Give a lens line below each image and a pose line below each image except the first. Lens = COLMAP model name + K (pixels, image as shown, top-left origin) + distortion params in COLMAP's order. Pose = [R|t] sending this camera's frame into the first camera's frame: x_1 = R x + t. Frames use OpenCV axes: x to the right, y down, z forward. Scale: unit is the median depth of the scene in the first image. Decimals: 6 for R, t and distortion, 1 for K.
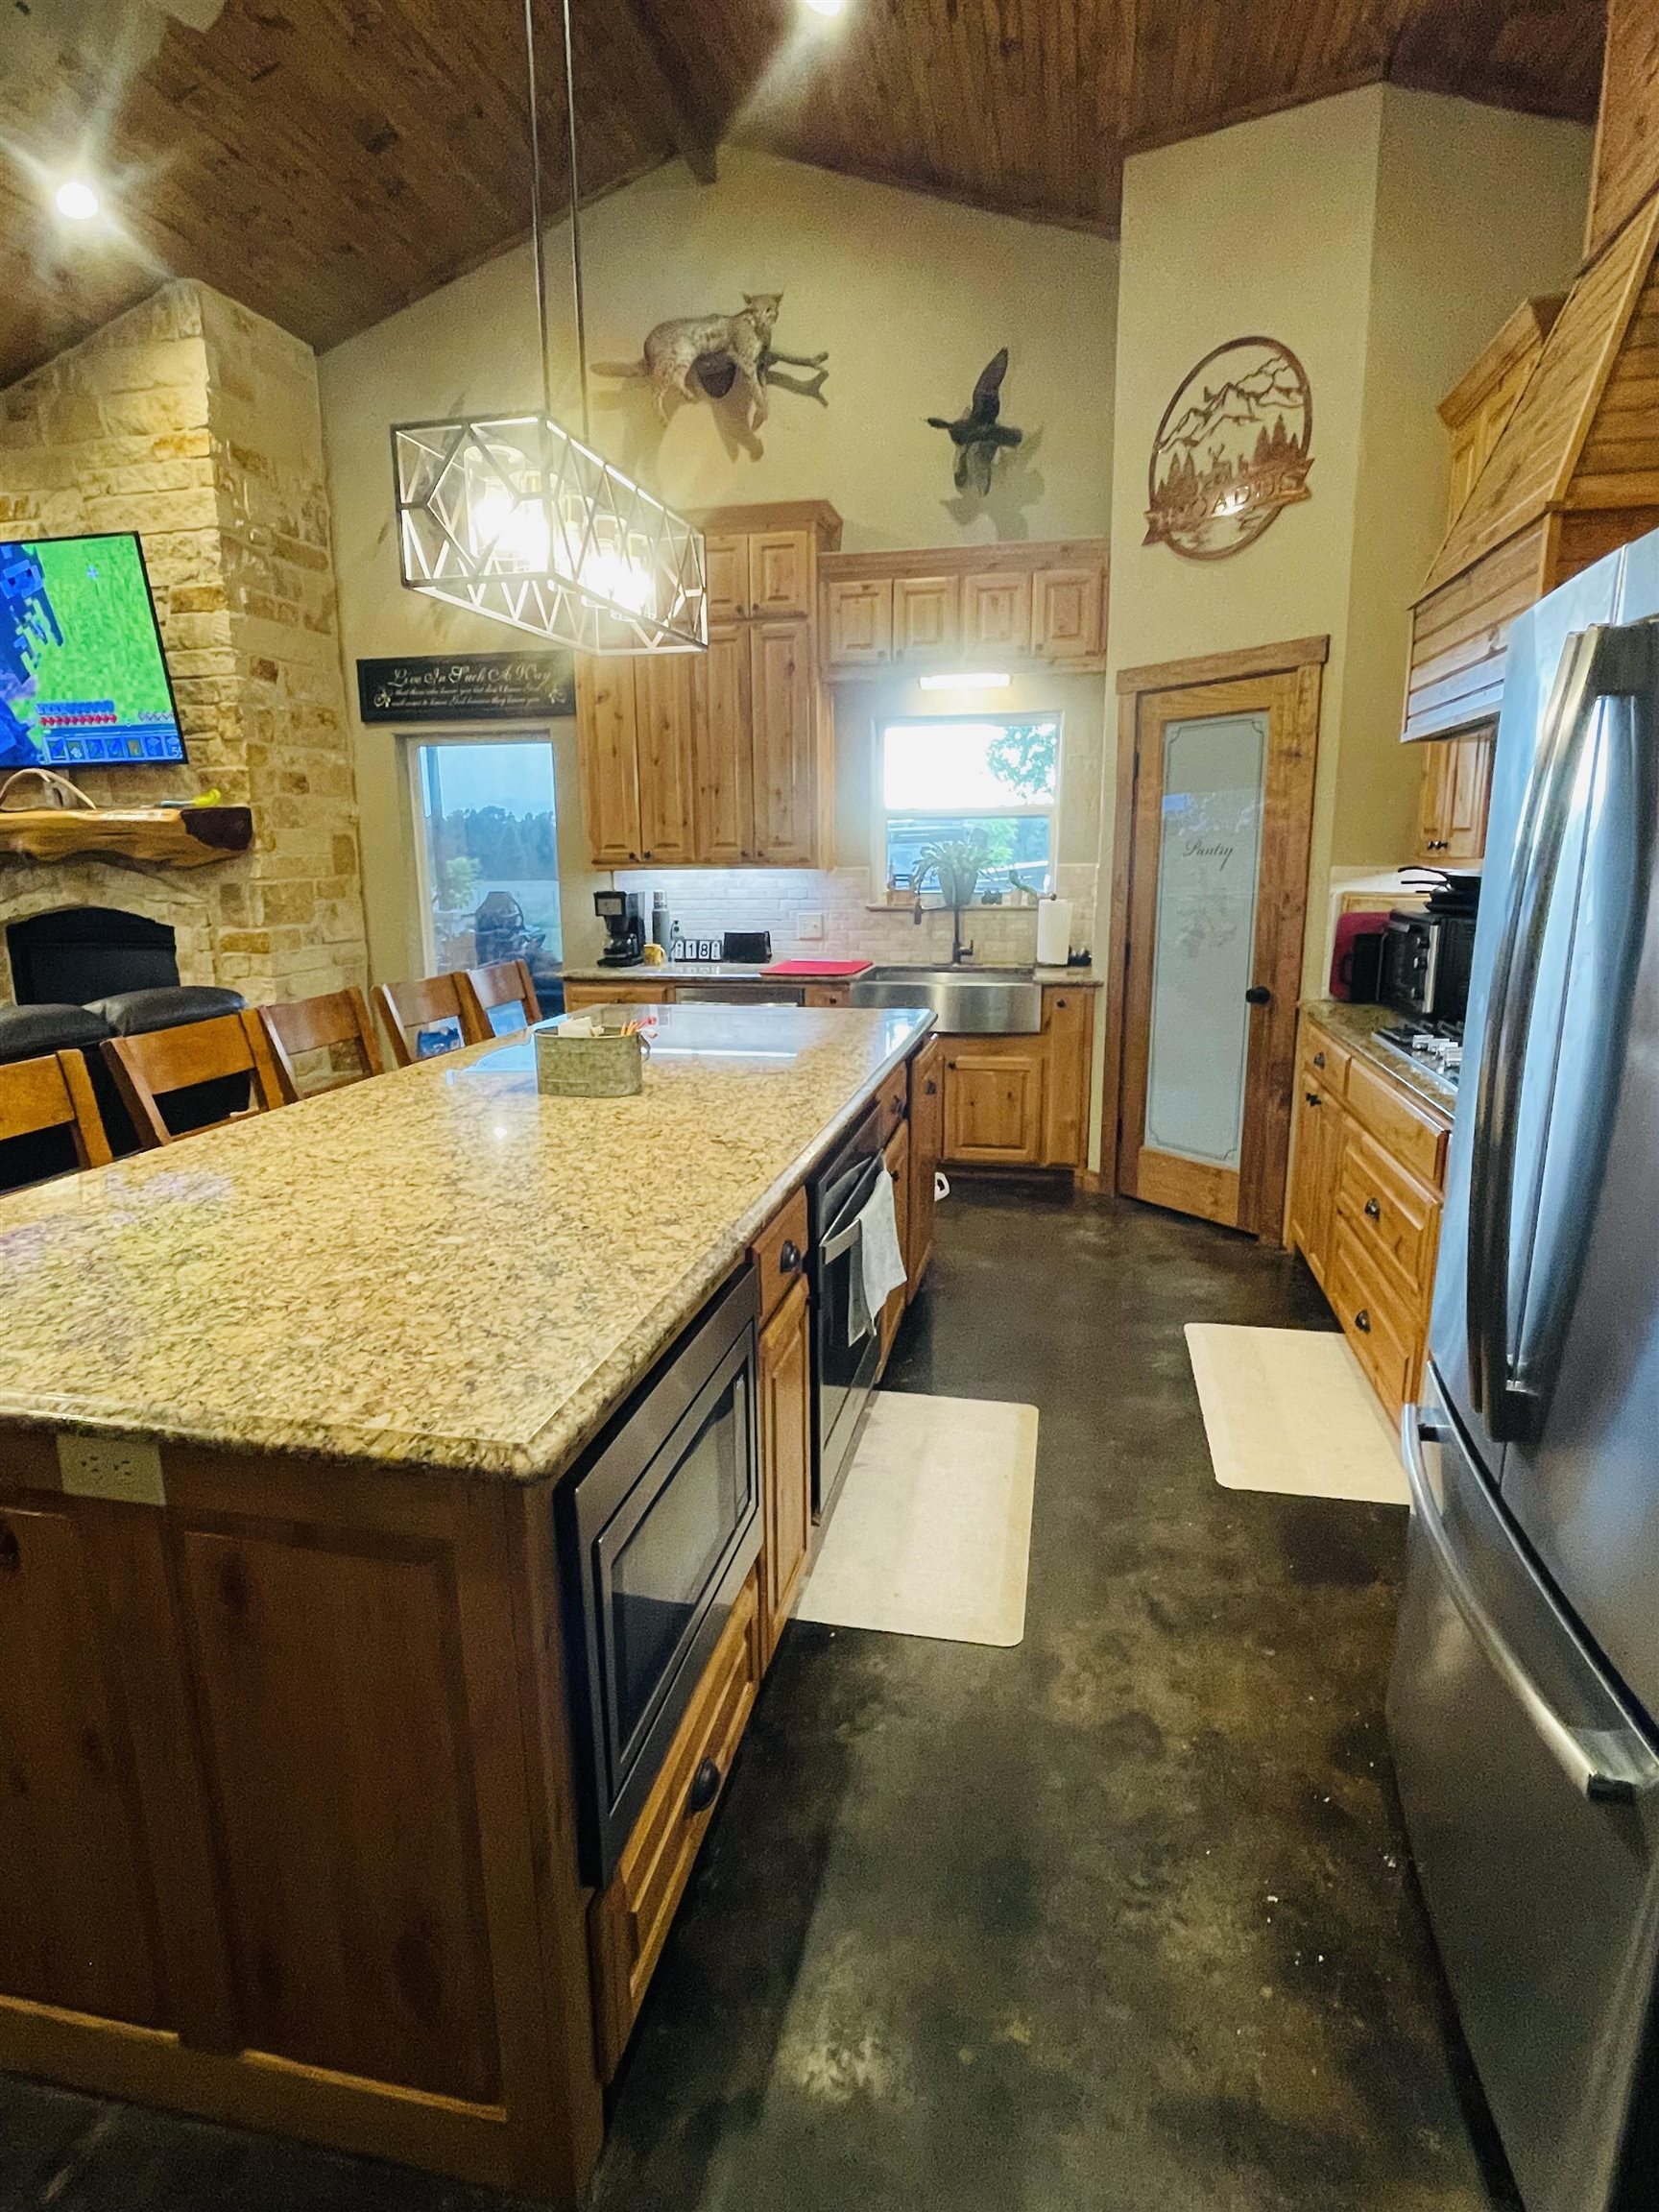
lens RADIAL K [[1183.2, 0, 807.2], [0, 1183.2, 1111.2], [0, 0, 1]] dist [0.001809, -0.006000]
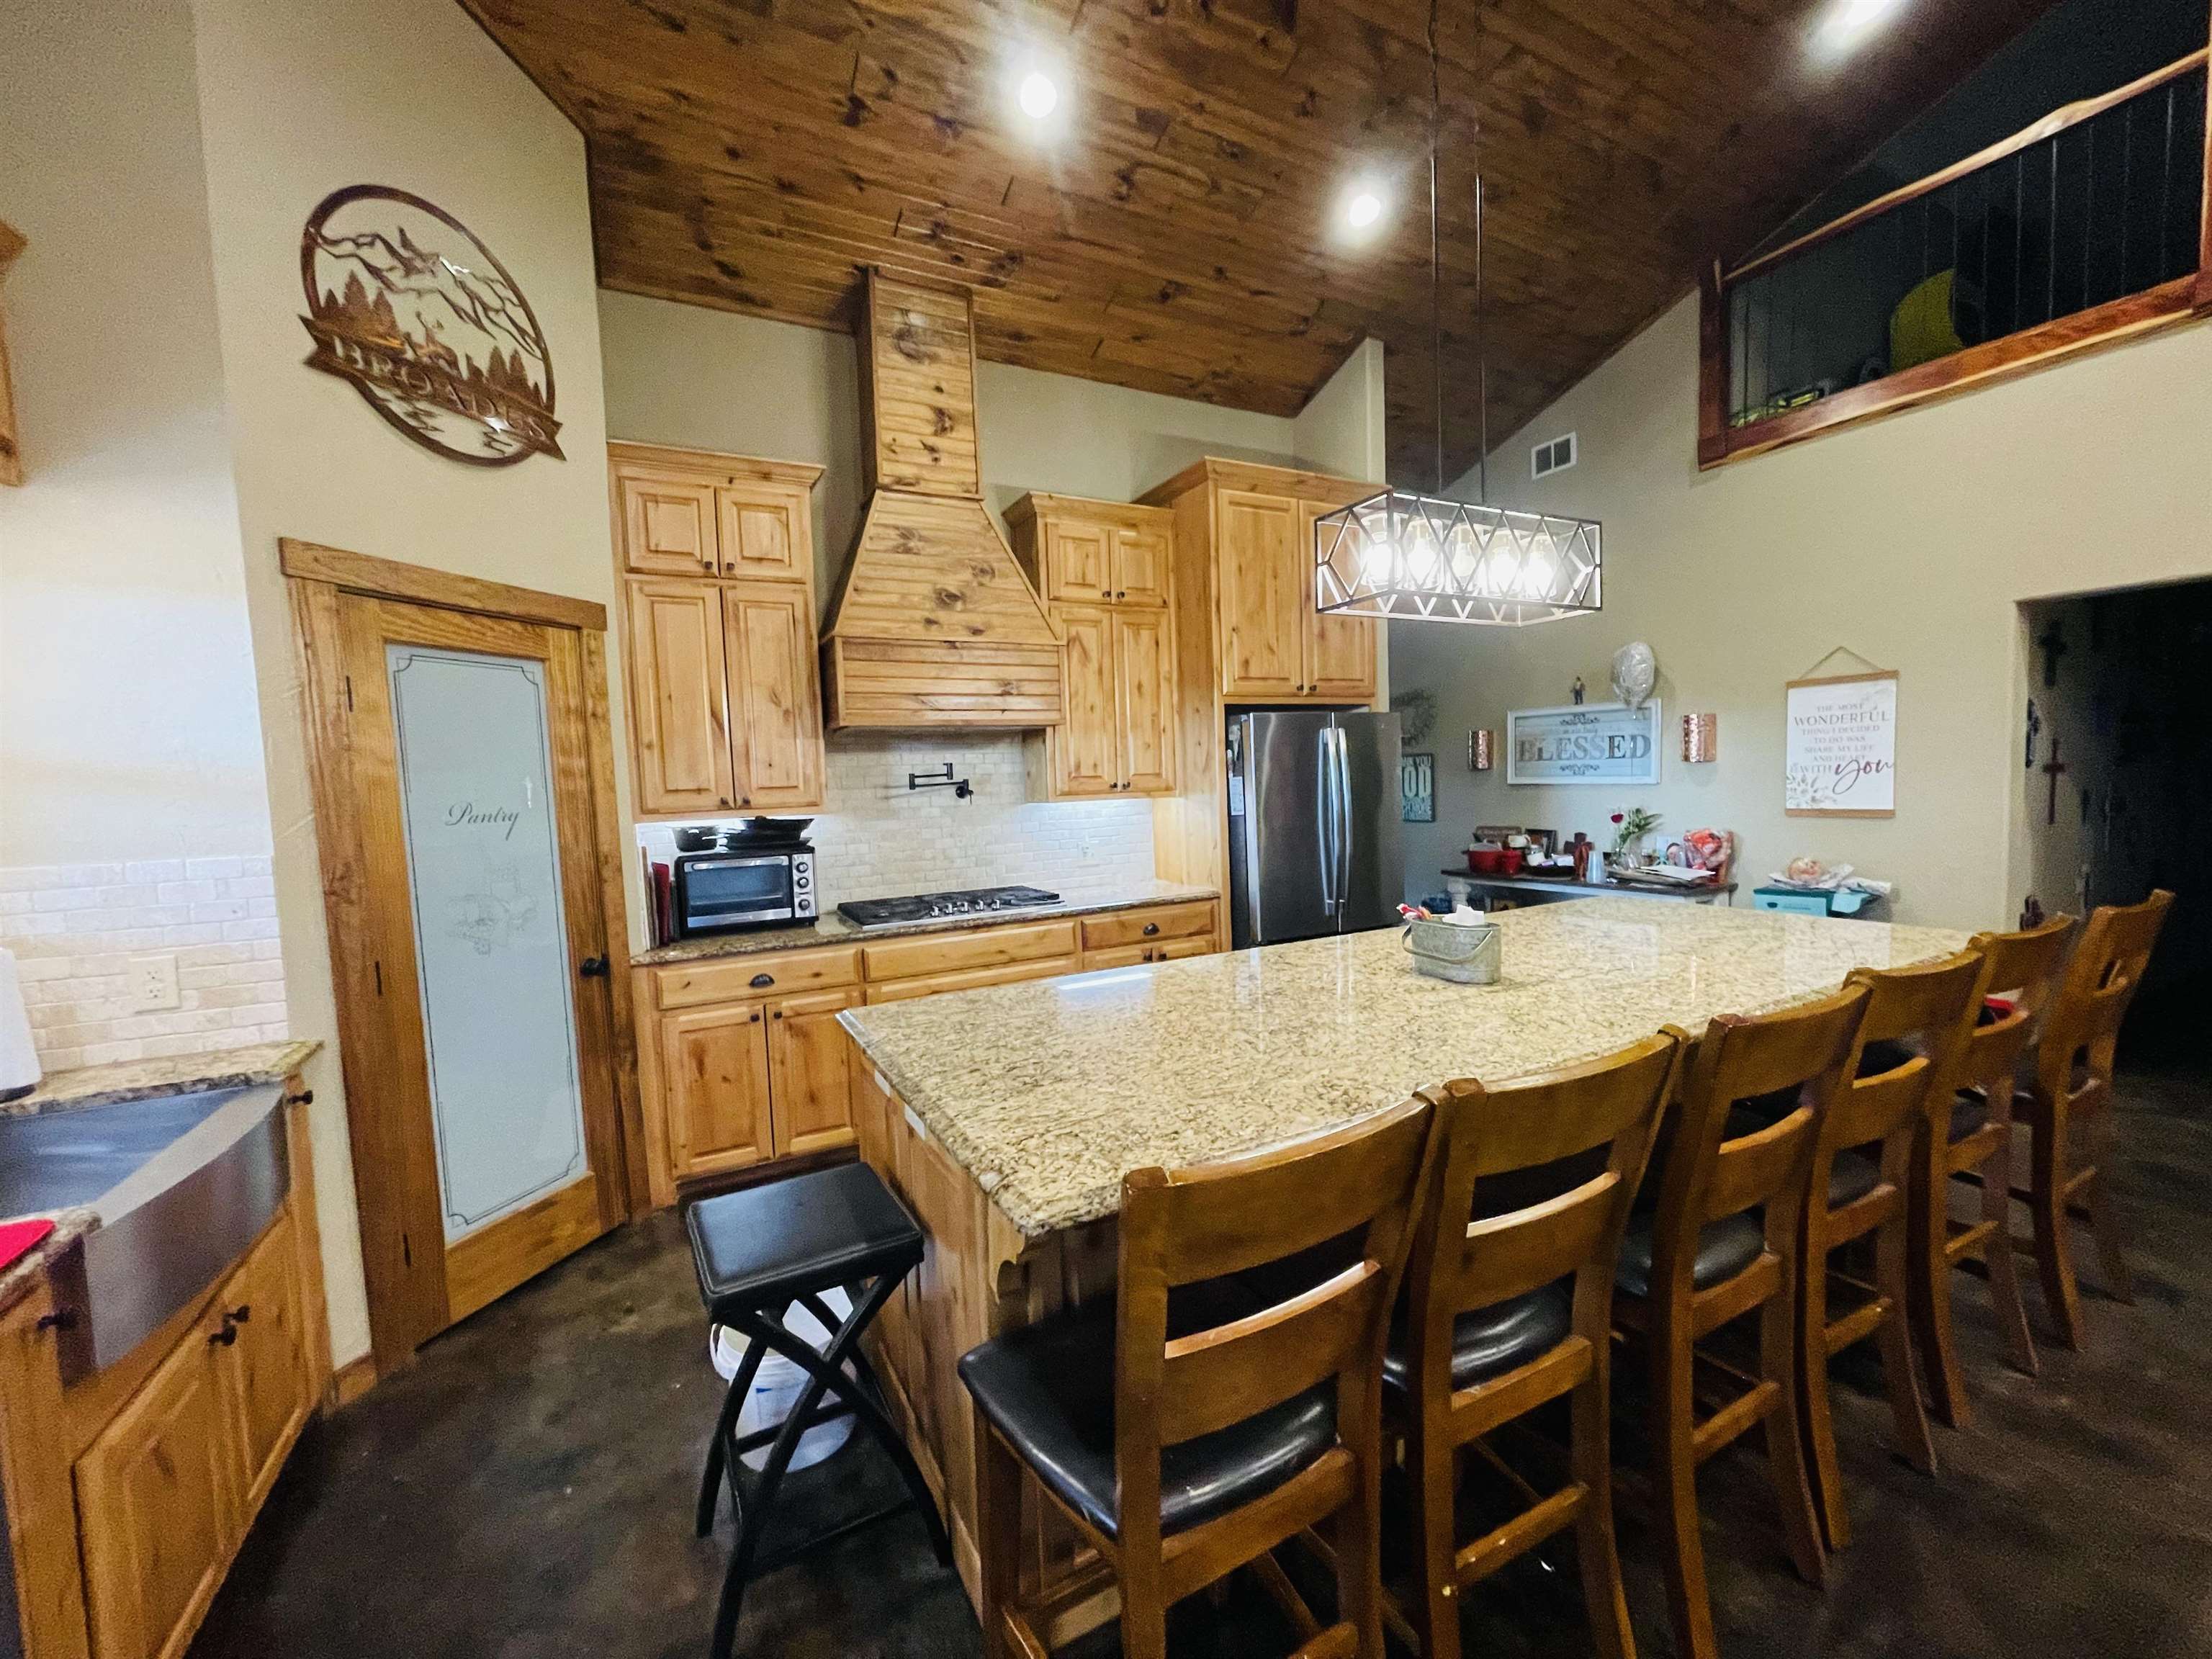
lens RADIAL K [[886.9, 0, 1119.7], [0, 886.9, 831.2], [0, 0, 1]] dist [-0.005589, 0.001376]
pose [[-0.652328, -0.011135, 0.757855, -0.329501], [0.206594, 0.959419, 0.191924, -0.204050], [-0.729237, 0.281765, -0.623556, 0.915429]]
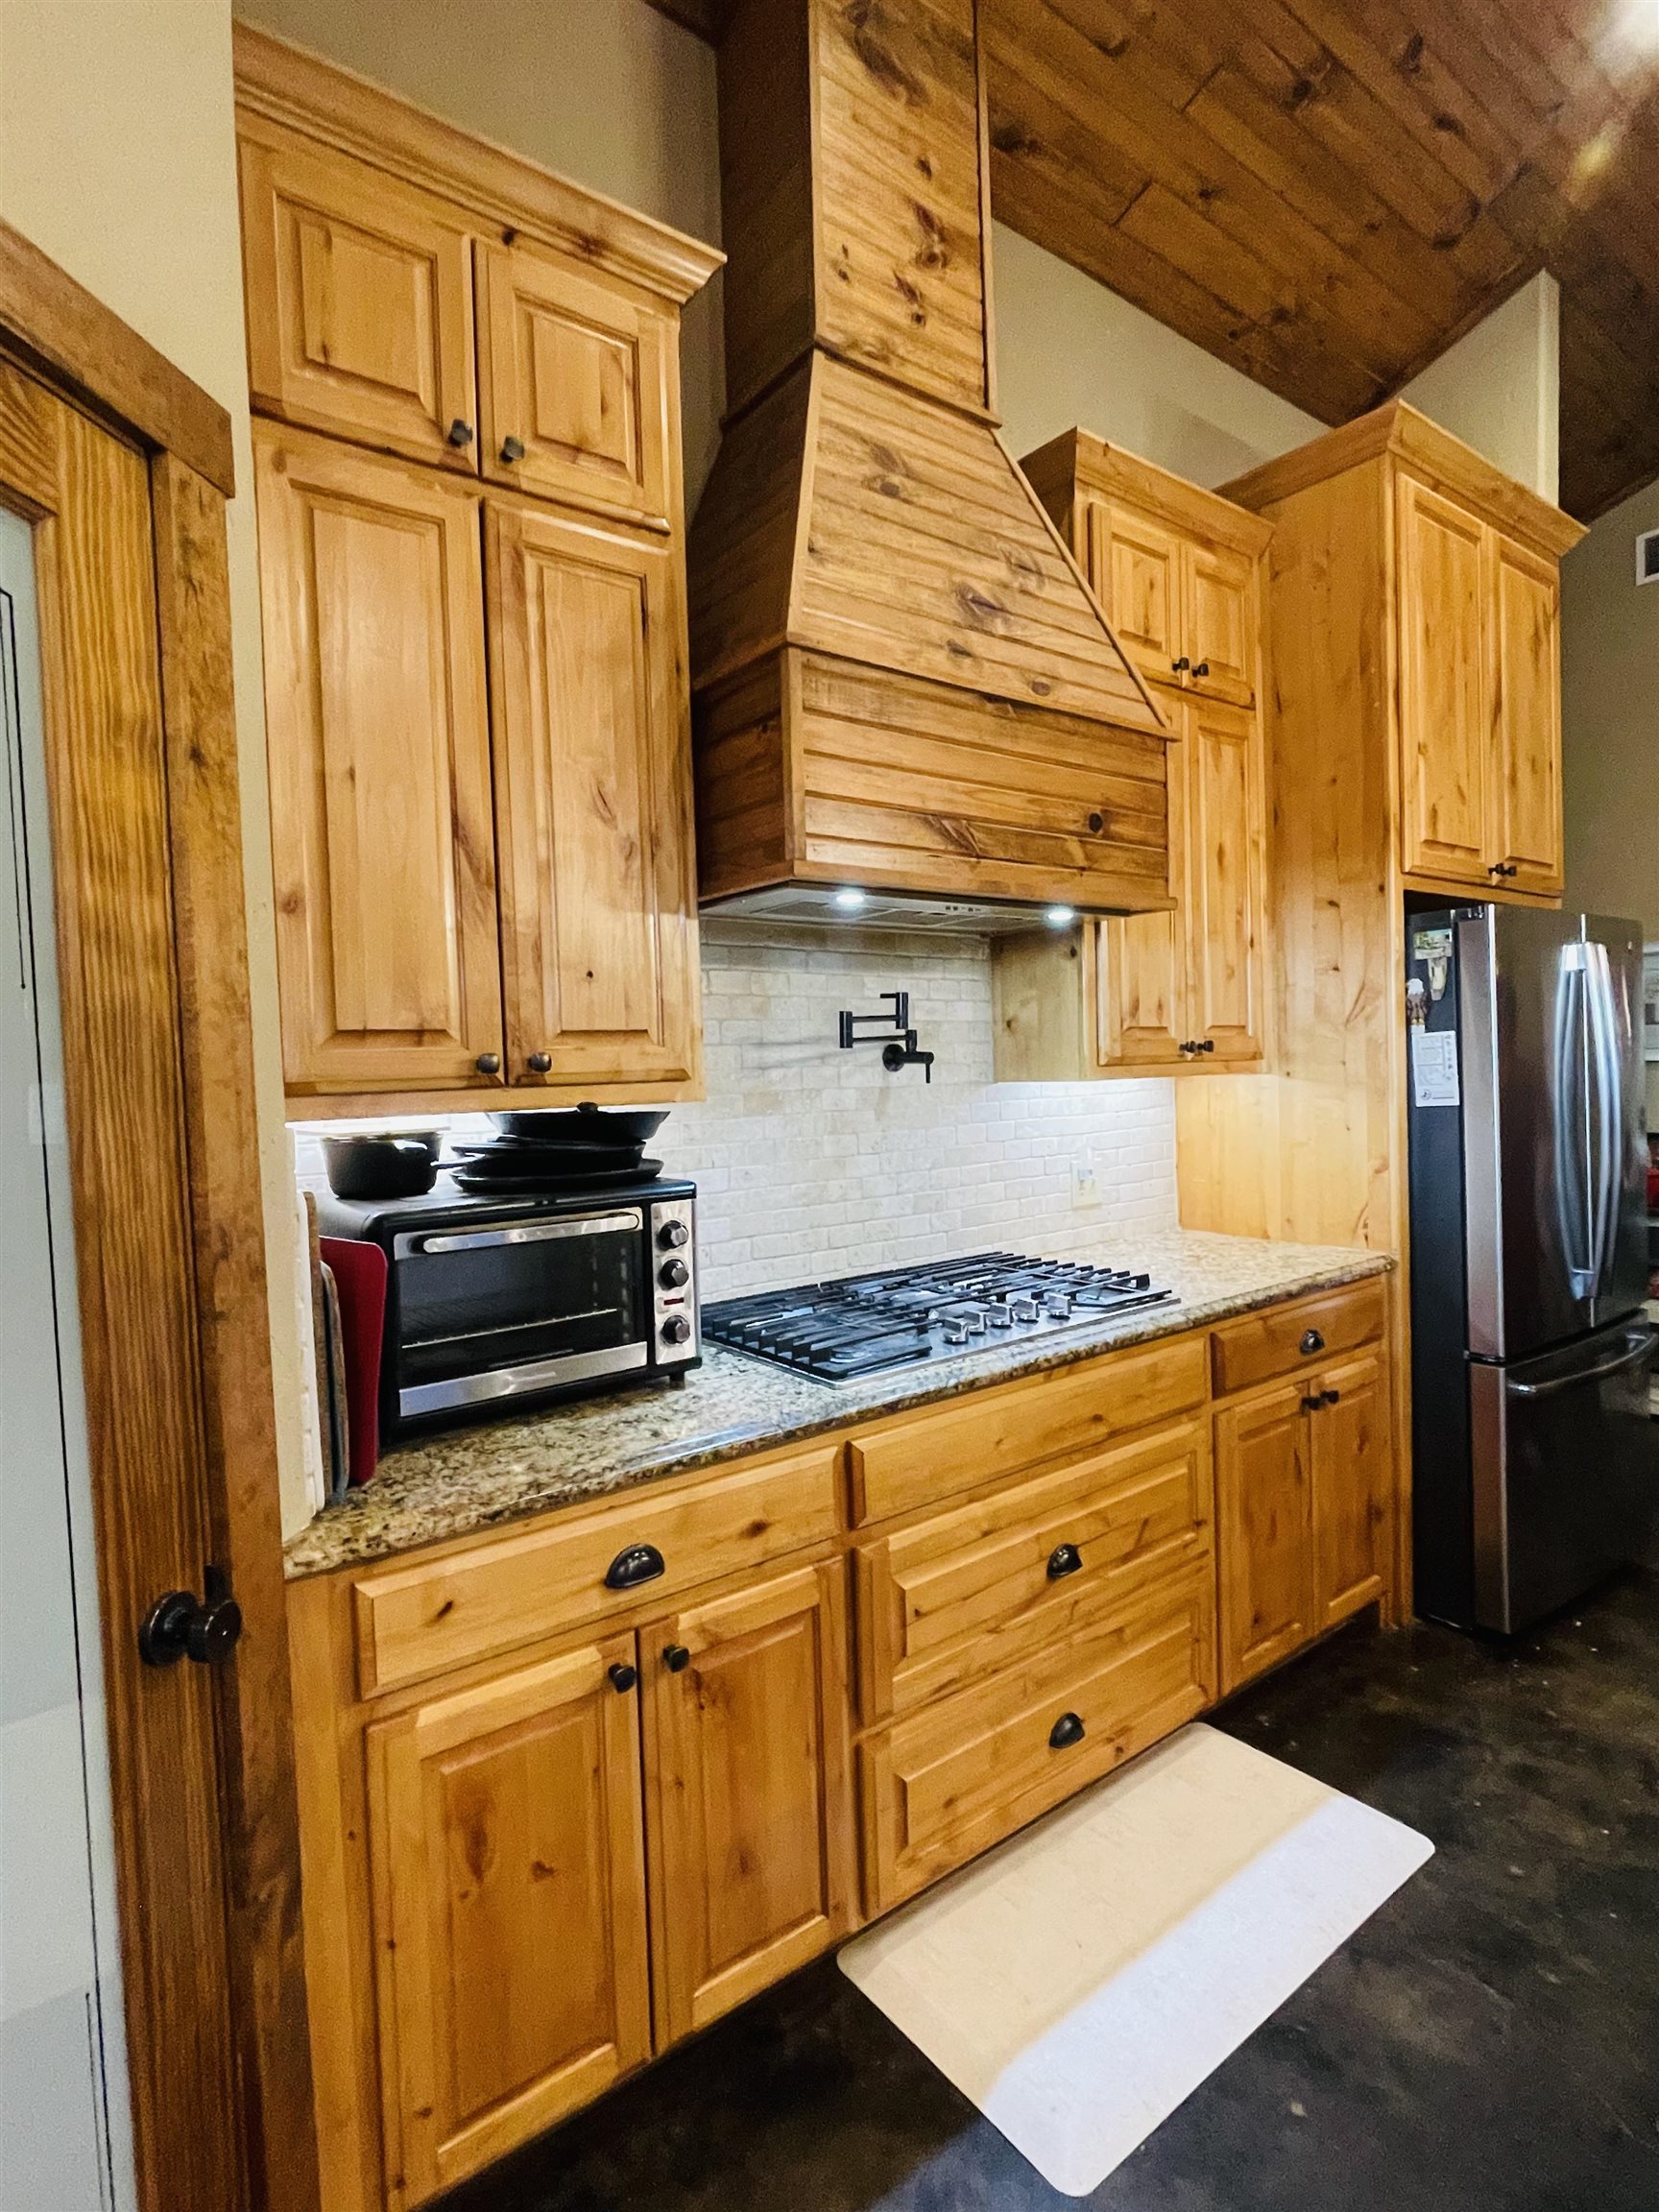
lens RADIAL K [[1102.4, 0, 821.8], [0, 1102.4, 1098.1], [0, 0, 1]] dist [-0.008367, 0.002037]
pose [[-0.759171, 0.012960, 0.650762, 0.099994], [0.177787, 0.965911, 0.188168, -0.191493], [-0.626140, 0.258549, -0.735596, 0.881759]]
